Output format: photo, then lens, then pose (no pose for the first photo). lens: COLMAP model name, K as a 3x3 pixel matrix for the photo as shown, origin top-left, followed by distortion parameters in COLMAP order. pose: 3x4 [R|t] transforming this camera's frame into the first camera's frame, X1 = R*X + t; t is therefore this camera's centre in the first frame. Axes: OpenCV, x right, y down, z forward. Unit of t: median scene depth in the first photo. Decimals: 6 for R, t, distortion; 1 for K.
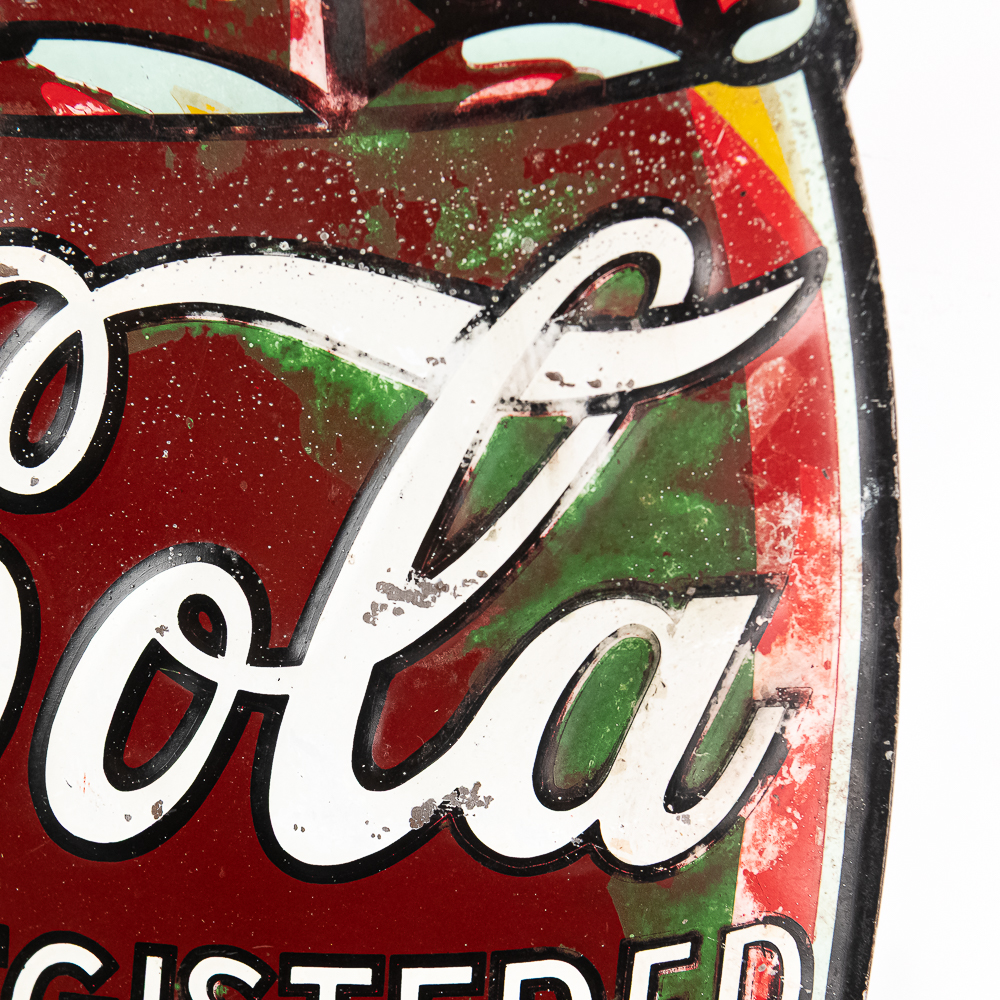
lens RADIAL K [[3169.8, 0, 498.8], [0, 3169.8, 507.8], [0, 0, 1]] dist [0.014571, 0.000000]
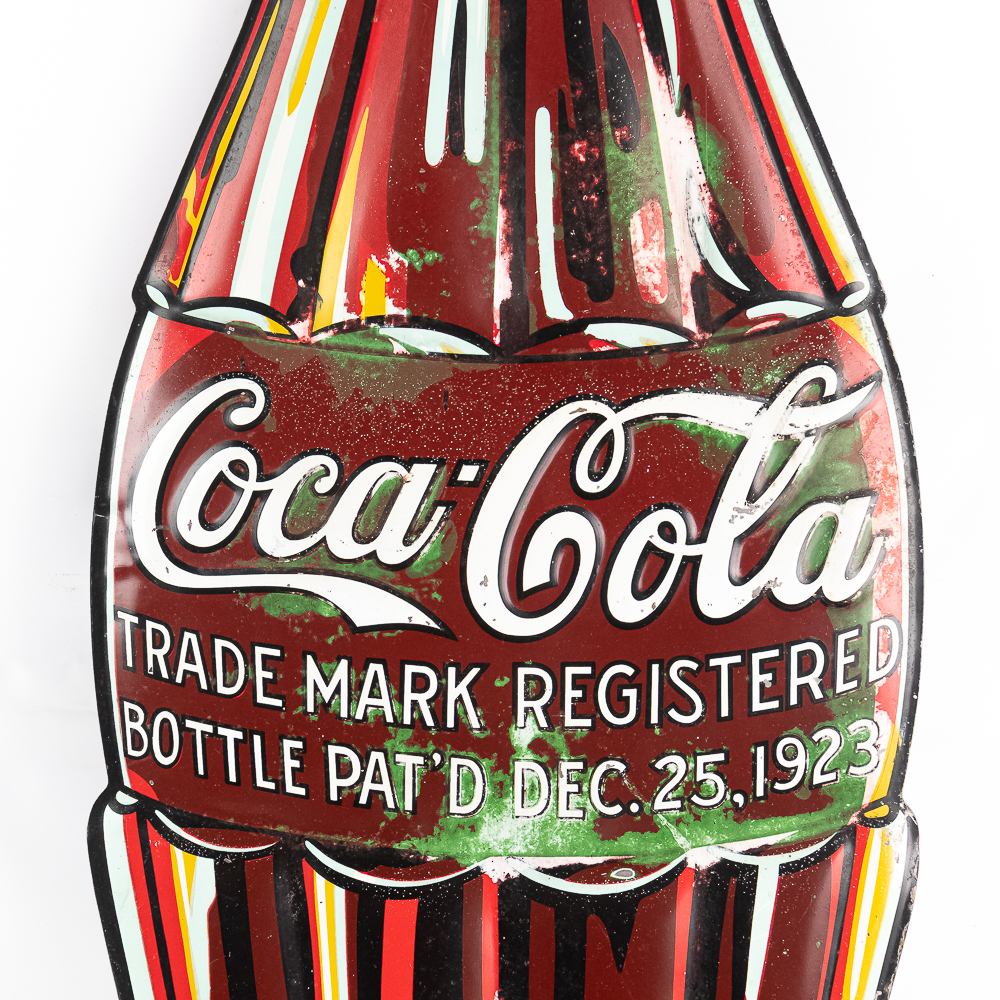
lens RADIAL K [[3169.8, 0, 499.3], [0, 3169.8, 496.1], [0, 0, 1]] dist [0.014571, 0.000000]
pose [[0.981828, -0.096874, 0.163183, -0.686769], [0.116515, 0.986459, -0.115424, 0.308065], [-0.149792, 0.132340, 0.979821, -1.664541]]
